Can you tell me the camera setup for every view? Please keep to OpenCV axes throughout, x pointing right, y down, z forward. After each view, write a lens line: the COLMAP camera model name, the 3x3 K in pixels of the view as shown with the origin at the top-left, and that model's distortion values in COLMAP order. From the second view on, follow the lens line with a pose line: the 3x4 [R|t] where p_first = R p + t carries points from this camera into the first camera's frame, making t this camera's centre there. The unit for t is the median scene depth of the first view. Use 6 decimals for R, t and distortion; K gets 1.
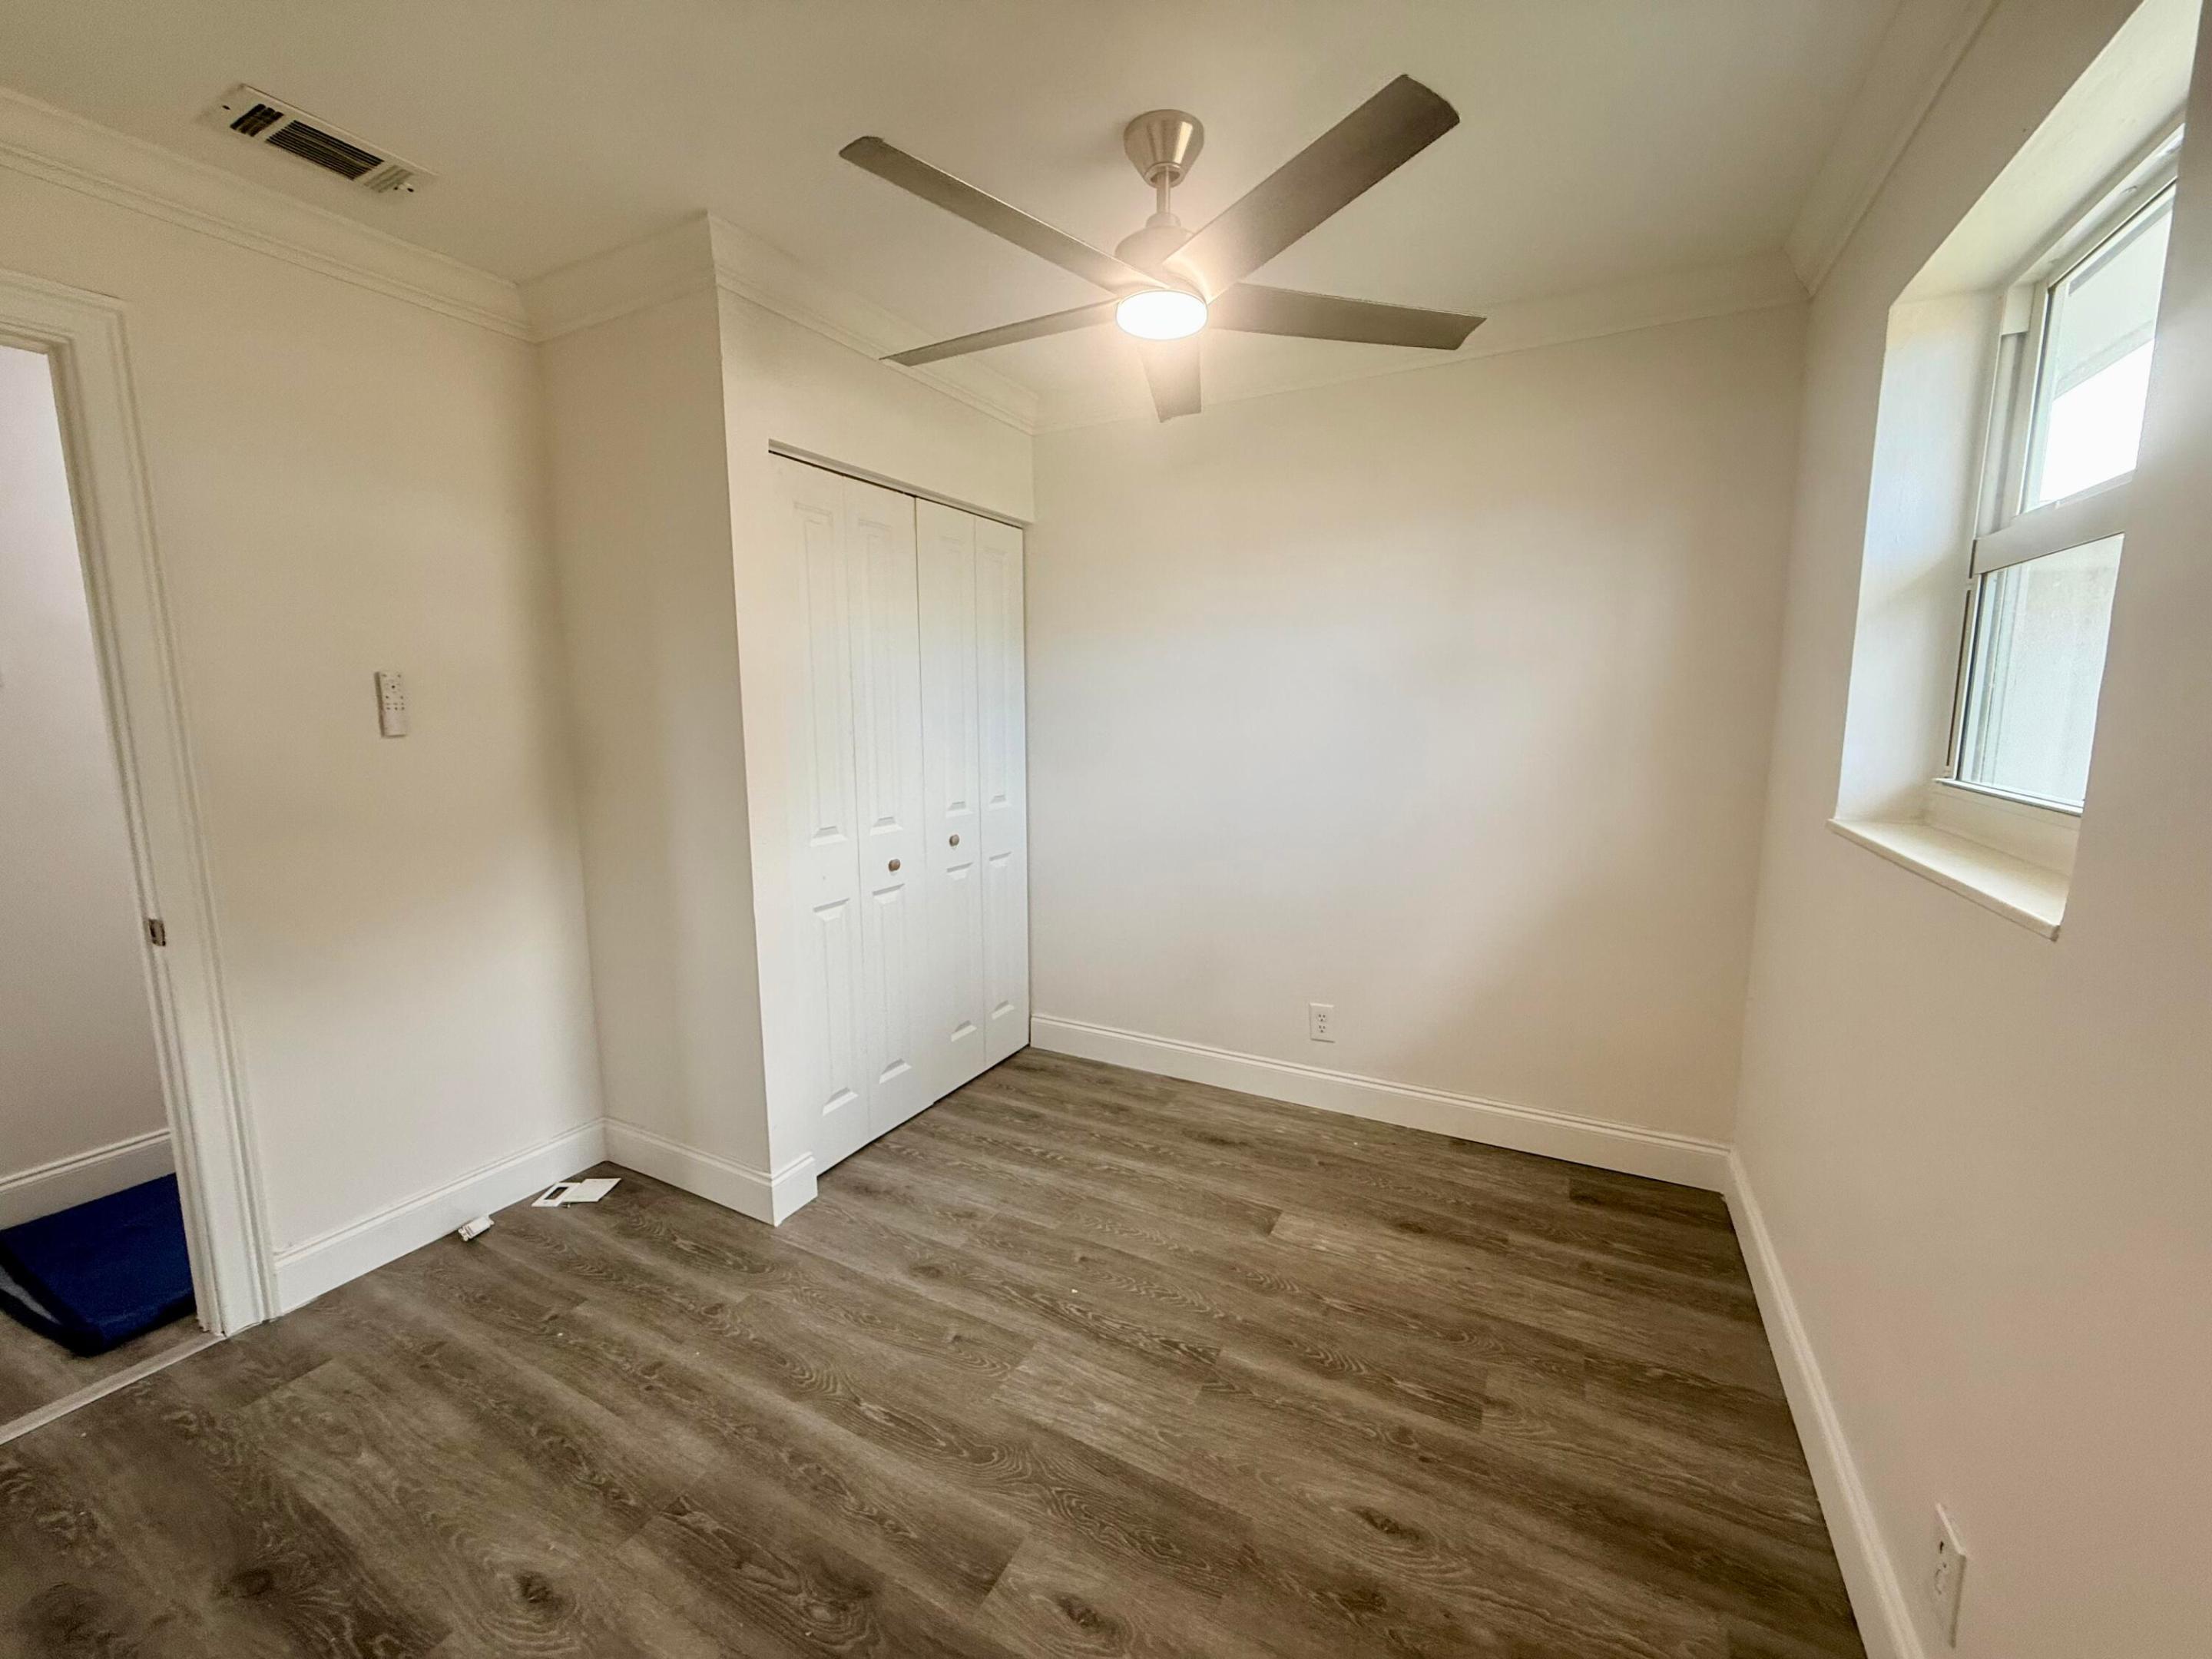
lens RADIAL K [[889.9, 0, 1111.1], [0, 889.9, 828.2], [0, 0, 1]] dist [0.001184, 0.000589]
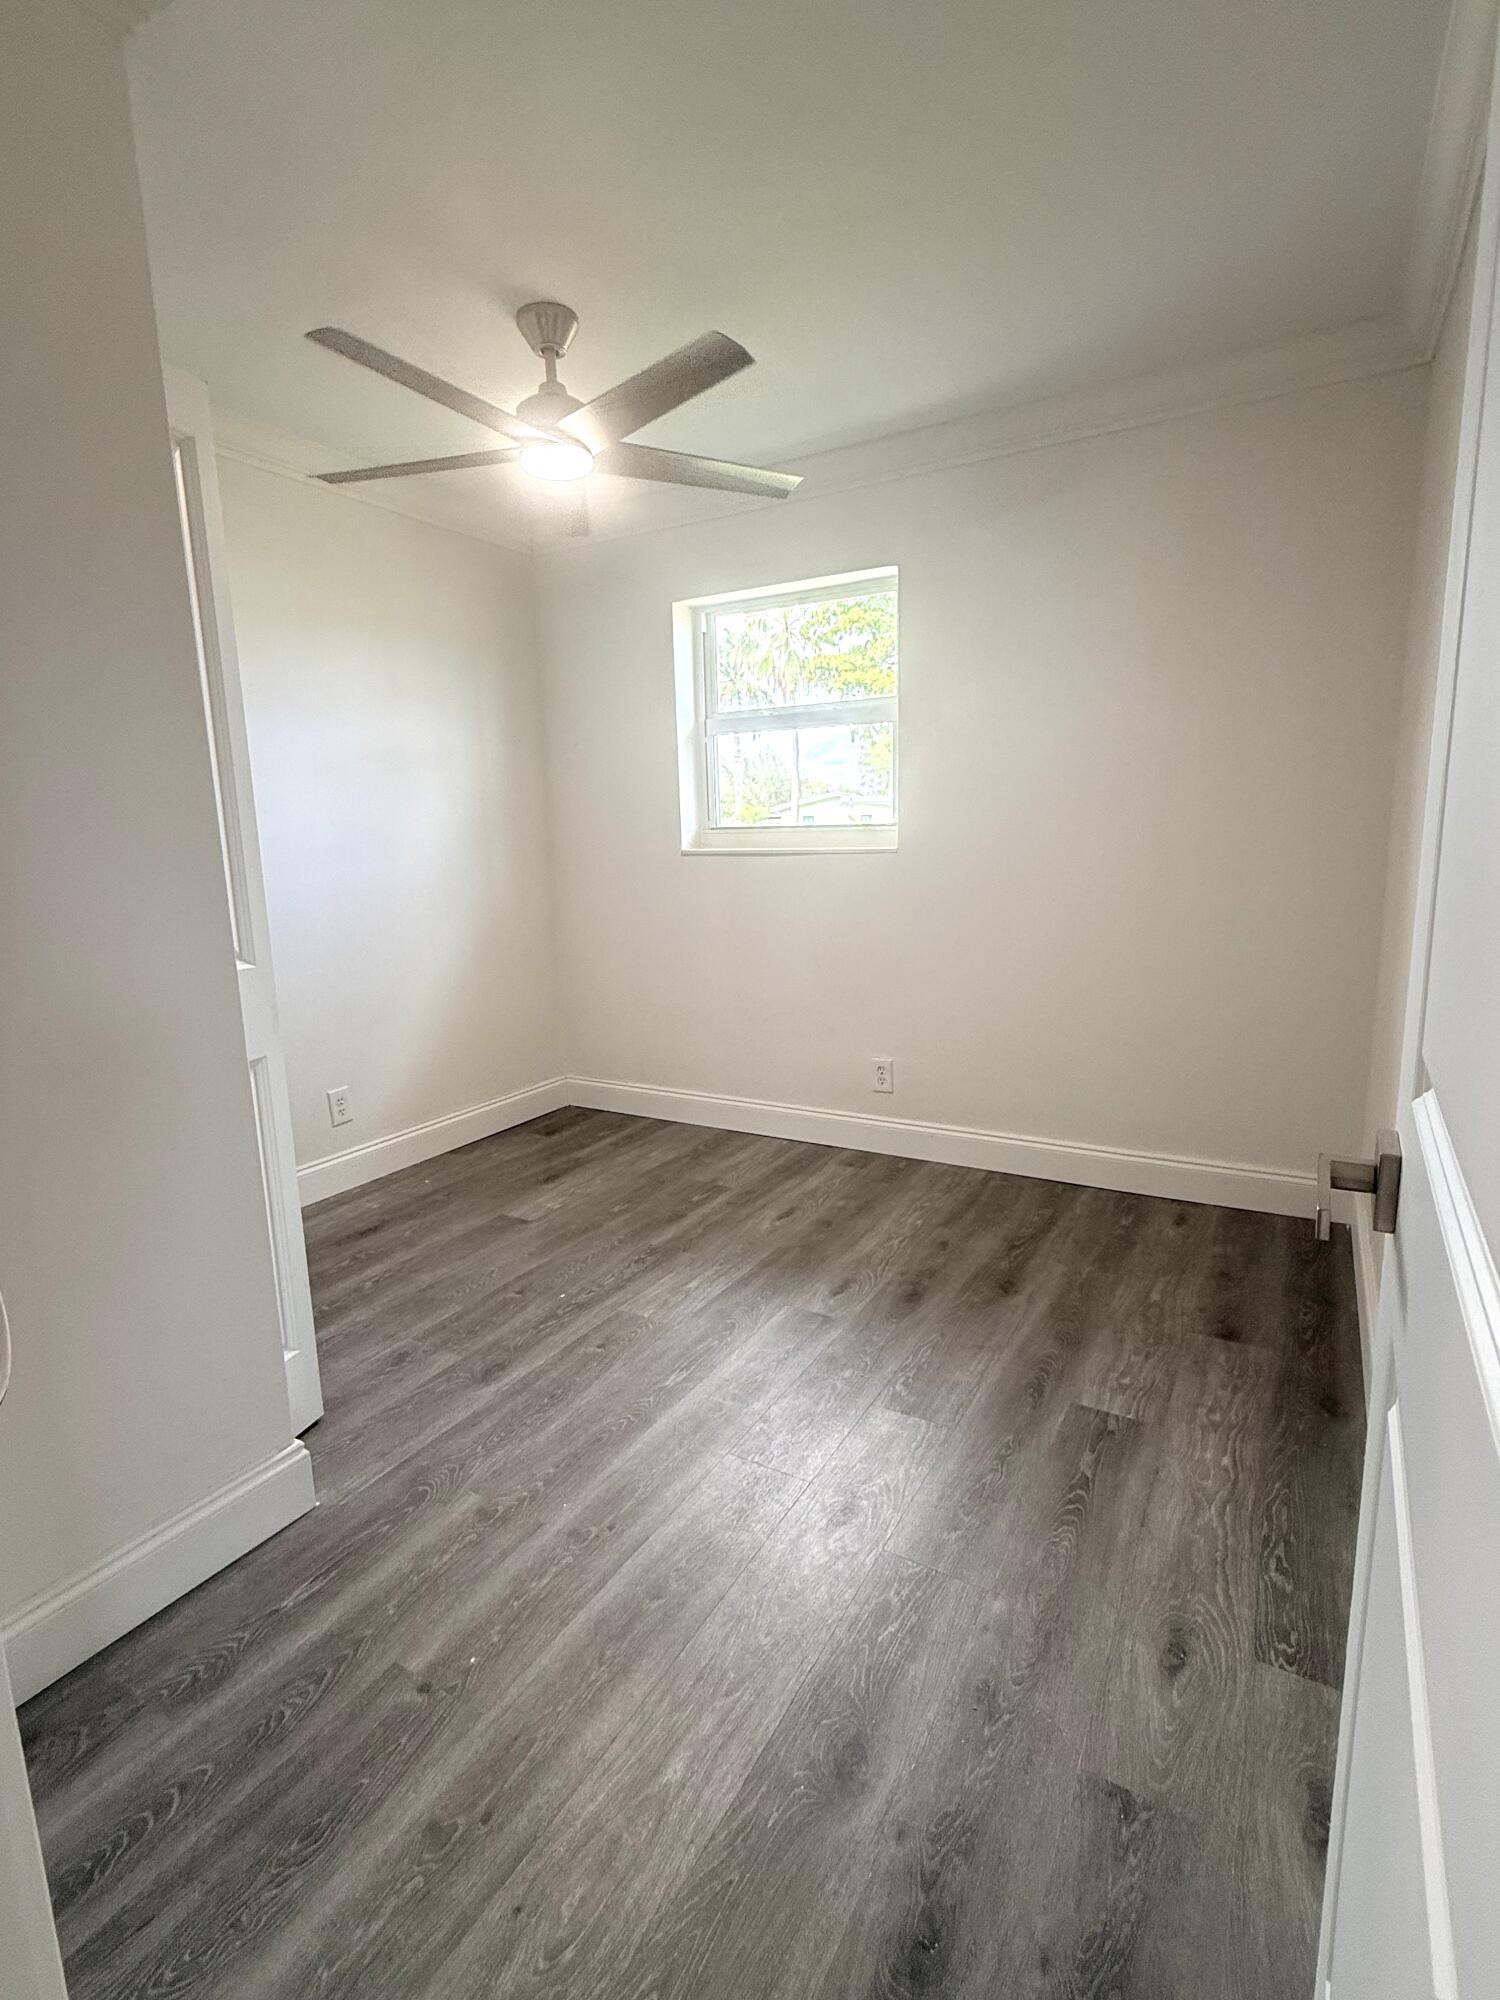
lens RADIAL K [[913.0, 0, 769.2], [0, 913.0, 989.0], [0, 0, 1]] dist [0.000512, 0.000000]
pose [[0.046518, -0.171280, 0.984124, -1.056529], [0.165709, 0.972863, 0.161487, -0.005417], [-0.985077, 0.155566, 0.073638, 0.565015]]
